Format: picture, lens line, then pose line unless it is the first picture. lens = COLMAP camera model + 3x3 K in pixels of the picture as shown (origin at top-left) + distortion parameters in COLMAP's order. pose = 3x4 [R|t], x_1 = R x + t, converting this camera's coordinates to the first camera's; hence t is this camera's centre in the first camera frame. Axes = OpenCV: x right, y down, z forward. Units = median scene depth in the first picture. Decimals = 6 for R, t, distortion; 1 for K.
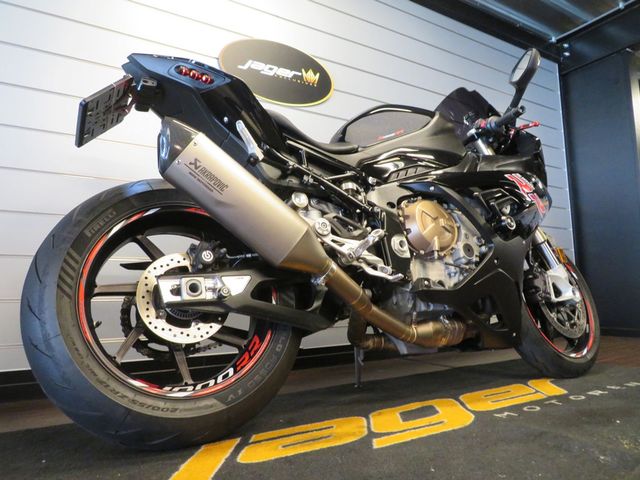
lens RADIAL K [[460.9, 0, 324.0], [0, 460.9, 243.9], [0, 0, 1]] dist [-0.011481, 0.008299]
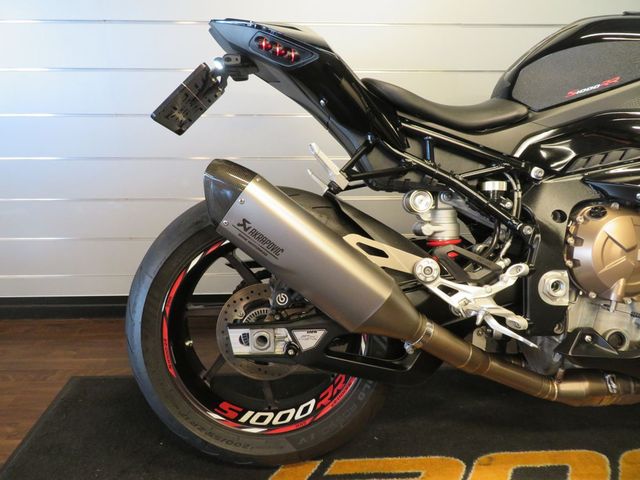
lens RADIAL K [[460.9, 0, 319.4], [0, 460.9, 239.6], [0, 0, 1]] dist [-0.011481, 0.008299]
pose [[0.870316, 0.166933, -0.463340, 0.176290], [0.035681, 0.916958, 0.397386, -0.372012], [0.491200, -0.362383, 0.792086, 0.317382]]
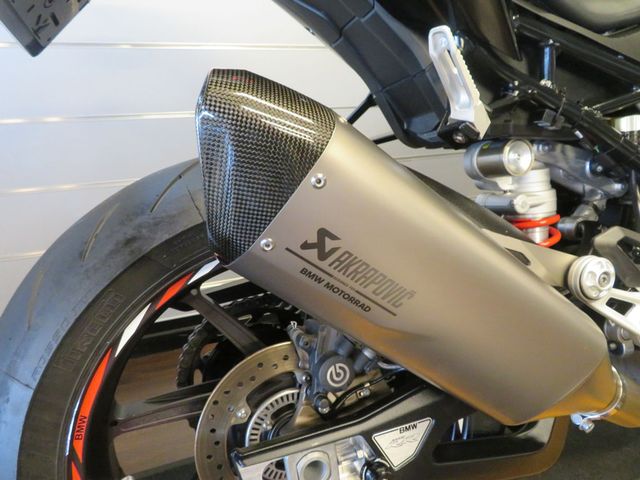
lens RADIAL K [[460.9, 0, 313.6], [0, 460.9, 237.7], [0, 0, 1]] dist [-0.011481, 0.008299]
pose [[0.984243, 0.075896, -0.159705, -0.184690], [0.005379, 0.889930, 0.456066, -0.251407], [0.176740, -0.449739, 0.875499, 0.574313]]
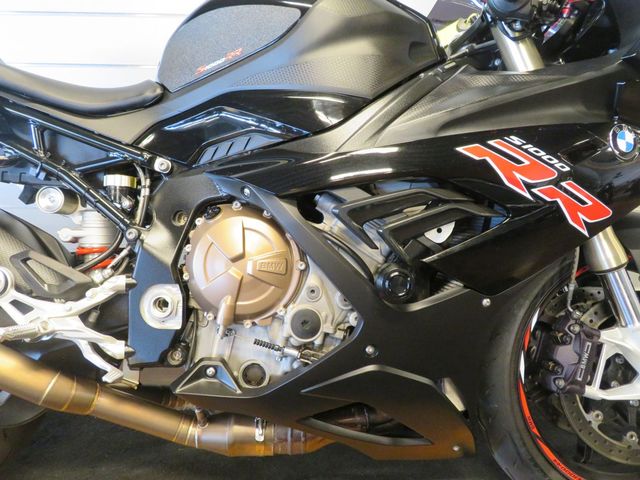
lens RADIAL K [[460.9, 0, 318.8], [0, 460.9, 242.7], [0, 0, 1]] dist [-0.011481, 0.008299]
pose [[0.867107, 0.156559, -0.472879, 0.615838], [0.022214, 0.936226, 0.350696, -0.272820], [0.497626, -0.314595, 0.808331, 0.708661]]
